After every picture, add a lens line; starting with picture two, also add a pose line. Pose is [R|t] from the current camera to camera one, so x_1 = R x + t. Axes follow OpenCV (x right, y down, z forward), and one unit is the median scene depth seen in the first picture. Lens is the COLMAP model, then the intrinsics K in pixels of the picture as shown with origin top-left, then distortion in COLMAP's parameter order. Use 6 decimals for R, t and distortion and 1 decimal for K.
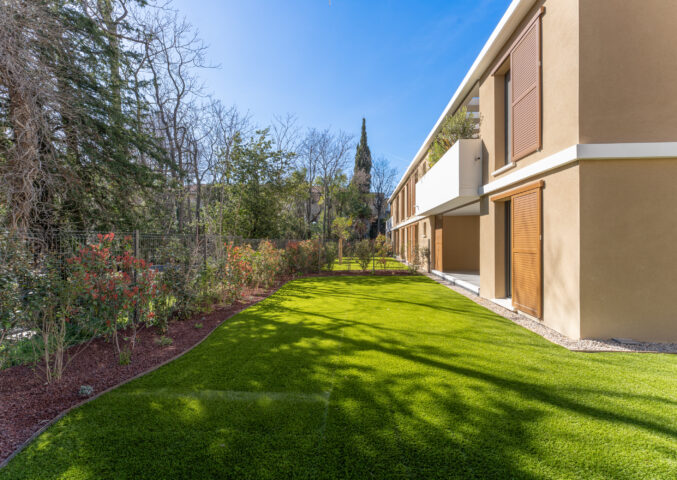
lens RADIAL K [[287.3, 0, 338.5], [0, 287.3, 240.0], [0, 0, 1]] dist [-0.002633, -0.000354]
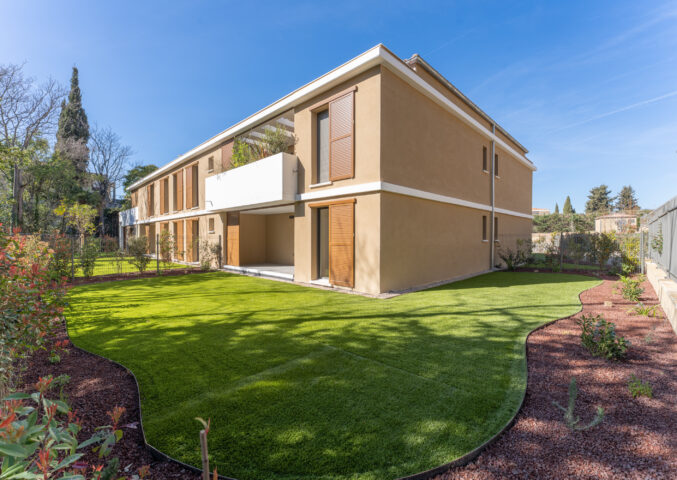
lens RADIAL K [[297.8, 0, 338.5], [0, 297.8, 240.0], [0, 0, 1]] dist [-0.001401, -0.000286]
pose [[0.641909, -0.002352, 0.766777, -0.499515], [-0.006504, 0.999943, 0.008513, 0.004947], [-0.766753, -0.010451, 0.641857, 0.025583]]
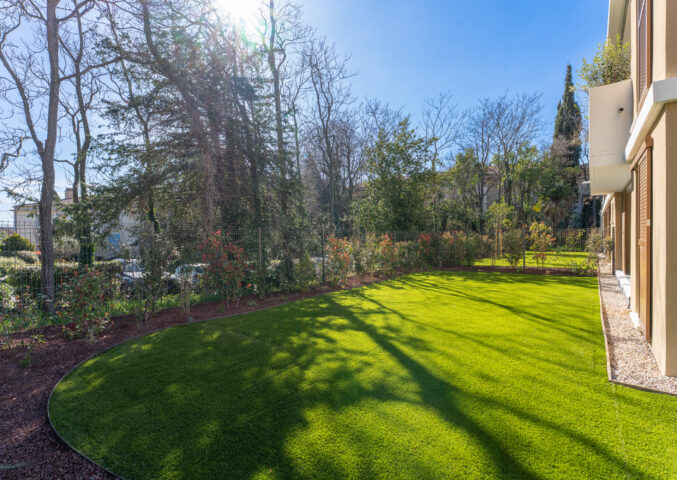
lens RADIAL K [[305.7, 0, 338.5], [0, 305.7, 240.0], [0, 0, 1]] dist [-0.000193, -0.000009]
pose [[0.817330, -0.002892, -0.576163, 0.448848], [0.018181, 0.999619, 0.020773, 0.003043], [0.575883, -0.027454, 0.817071, -0.002913]]
